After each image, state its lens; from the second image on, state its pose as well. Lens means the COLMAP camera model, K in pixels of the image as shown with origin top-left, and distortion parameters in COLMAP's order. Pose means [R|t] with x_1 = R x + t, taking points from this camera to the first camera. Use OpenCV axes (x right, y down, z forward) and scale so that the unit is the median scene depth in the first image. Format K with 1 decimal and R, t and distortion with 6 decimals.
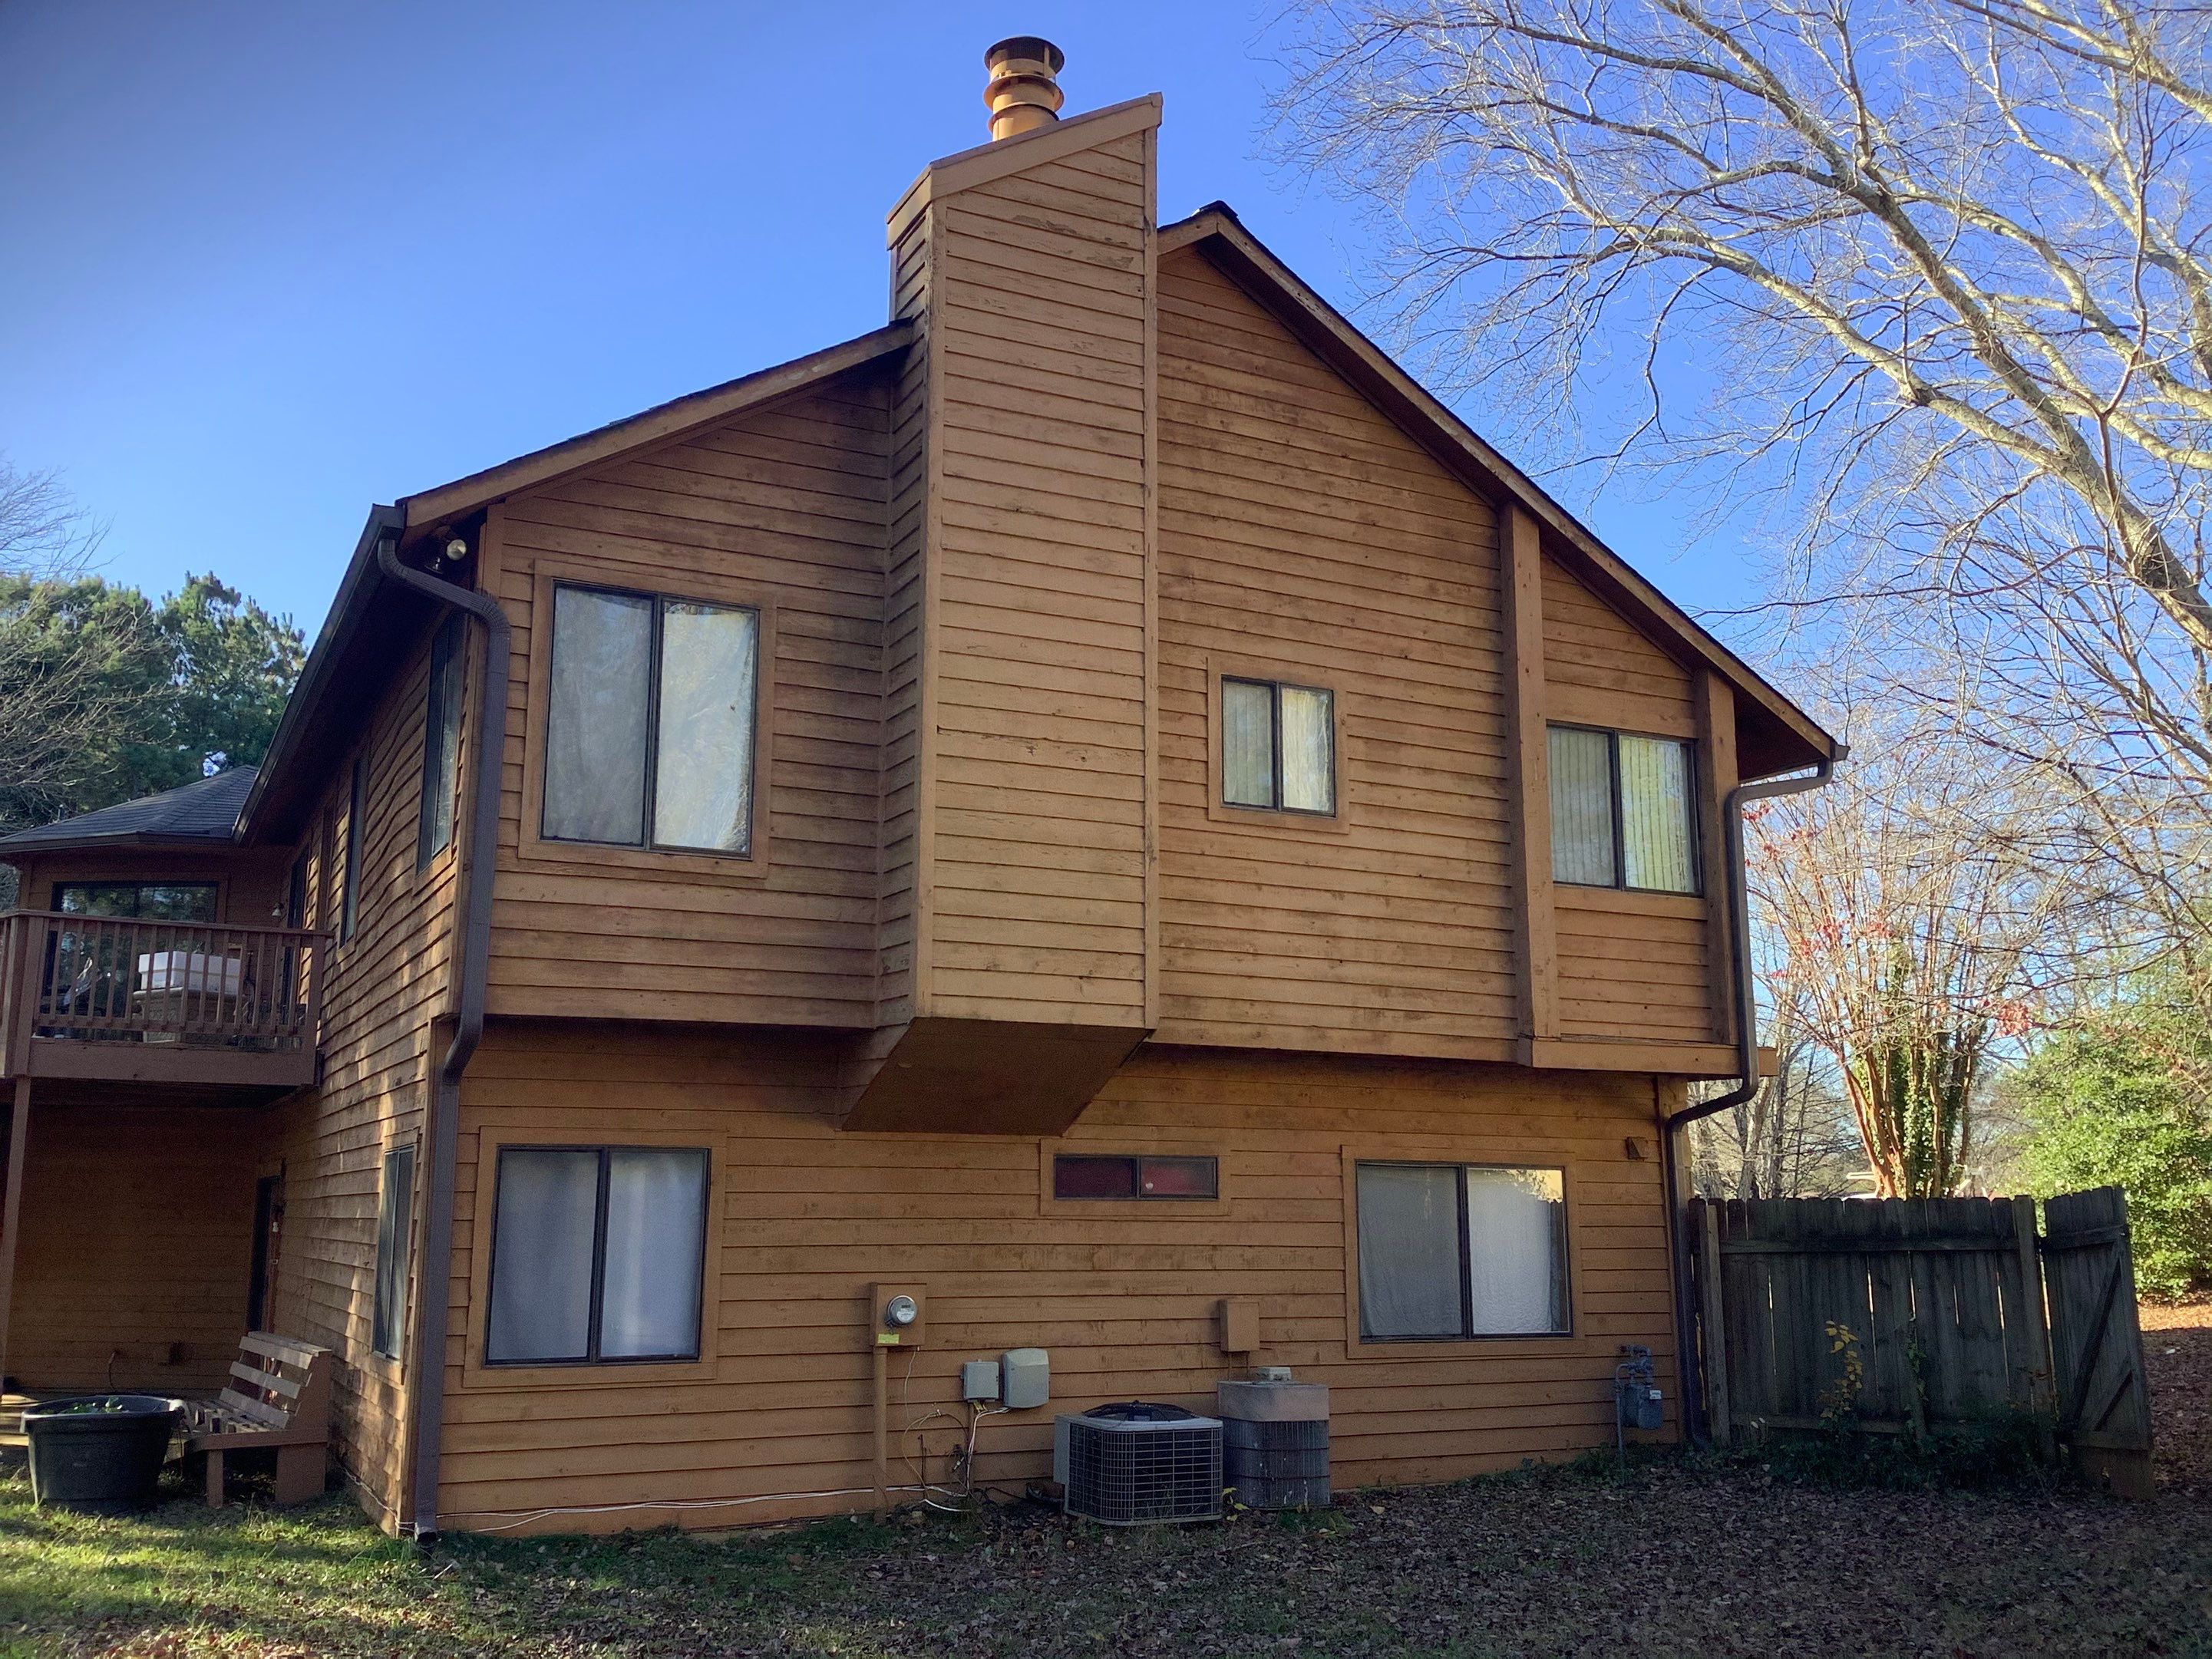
lens RADIAL K [[2018.9, 0, 1106.0], [0, 2018.9, 829.5], [0, 0, 1]] dist [0.137416, -0.227173]
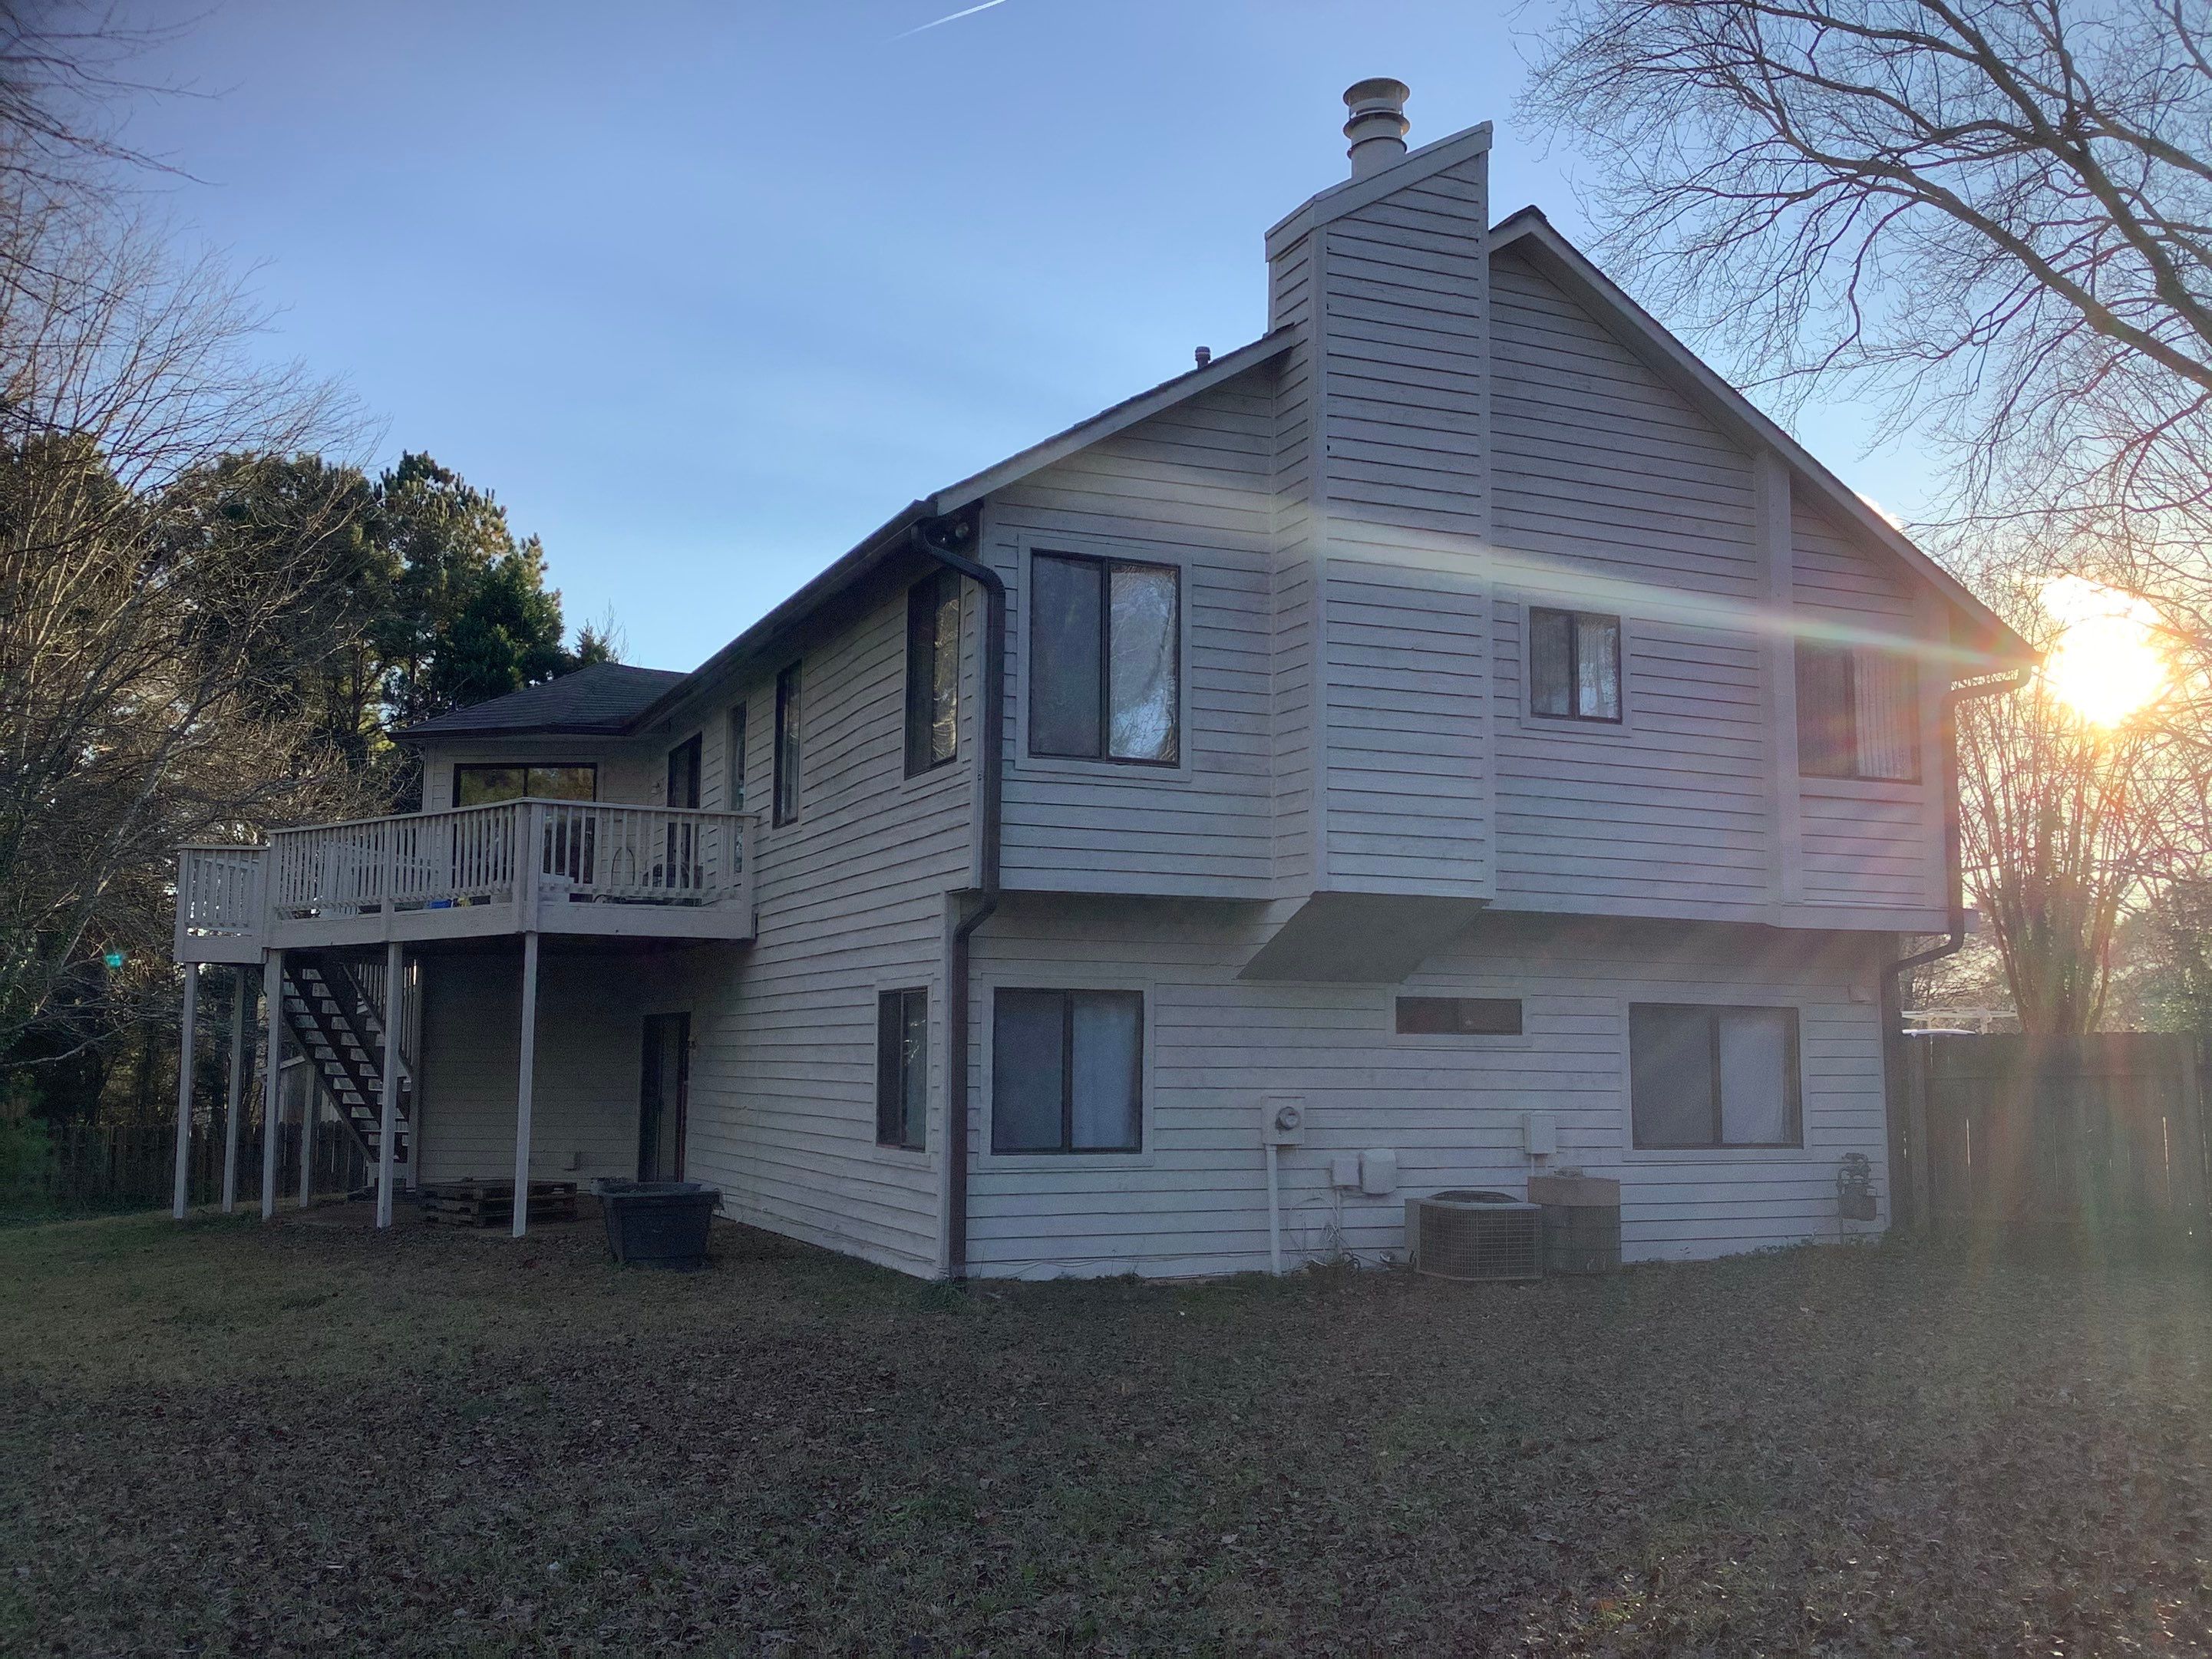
lens RADIAL K [[2018.9, 0, 1106.0], [0, 2018.9, 829.5], [0, 0, 1]] dist [0.137416, -0.227173]
pose [[0.999066, -0.002320, -0.043143, -0.149738], [0.005608, 0.997072, 0.076256, -0.038905], [0.042840, -0.076427, 0.996154, -0.243044]]
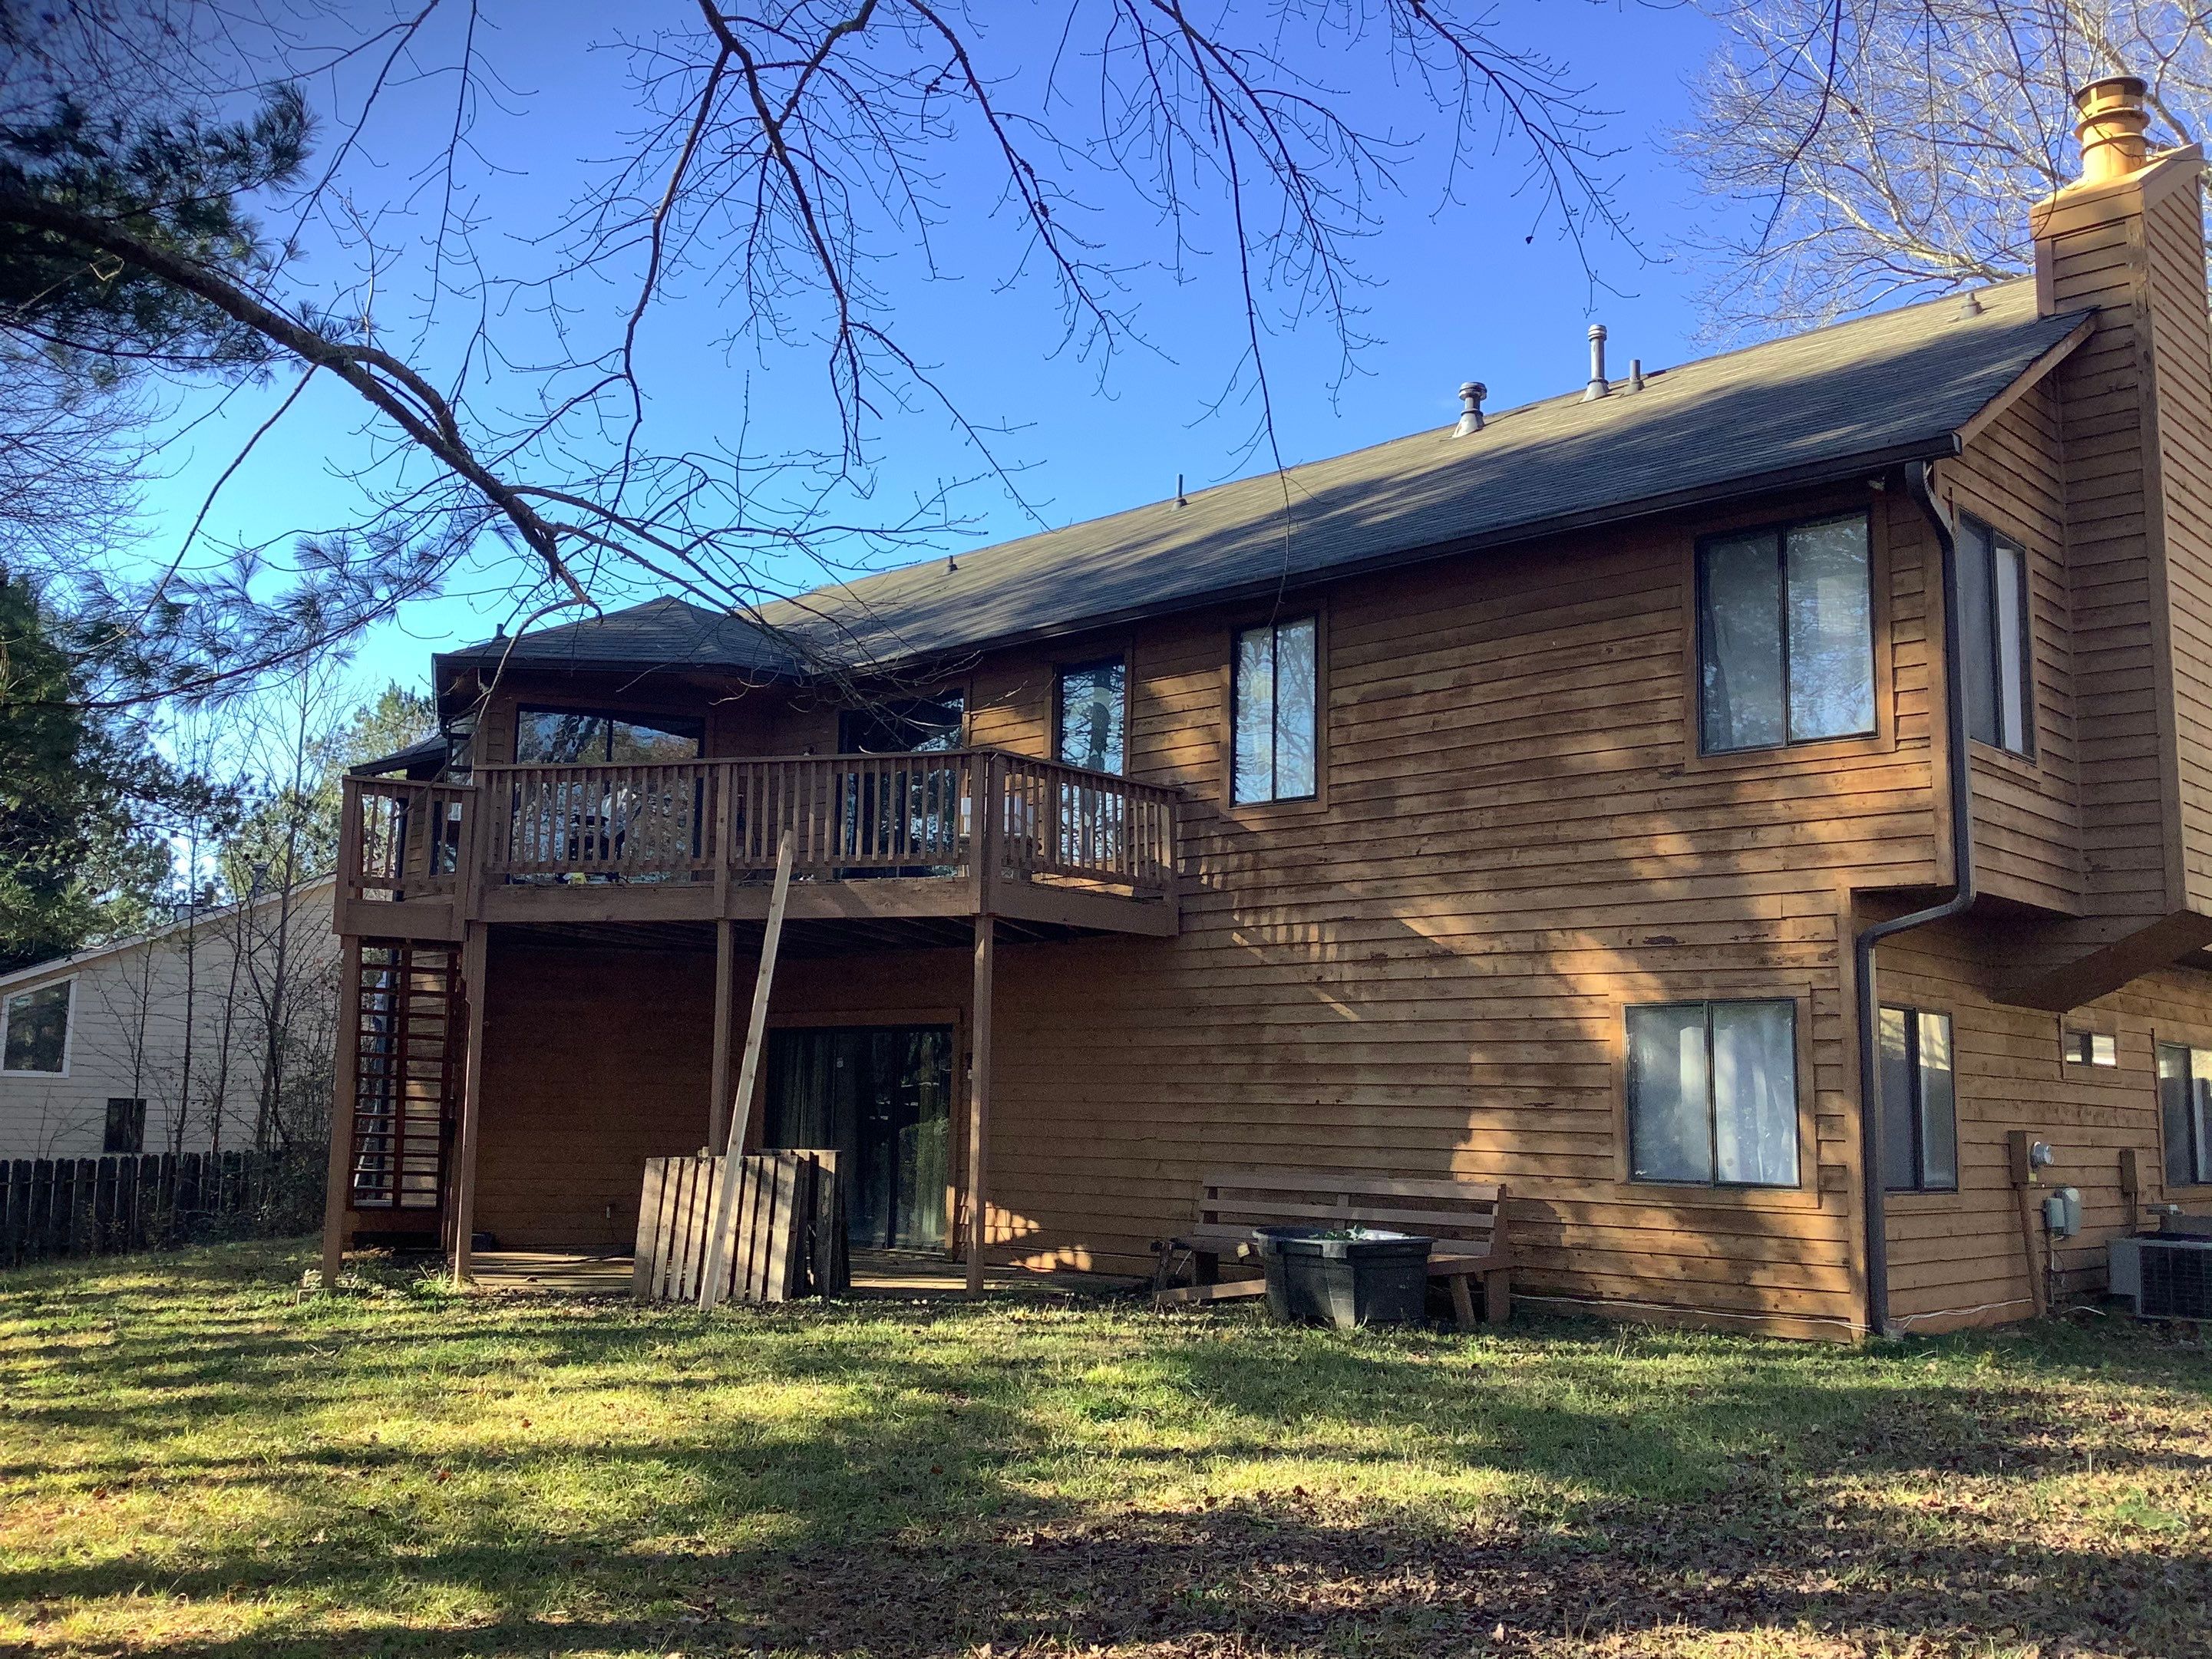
lens RADIAL K [[2018.9, 0, 1106.0], [0, 2018.9, 829.5], [0, 0, 1]] dist [0.137416, -0.227173]
pose [[0.941777, 0.063836, 0.330123, -0.985407], [-0.079599, 0.996232, 0.034439, 0.049654], [-0.326681, -0.058711, 0.943310, 0.055308]]
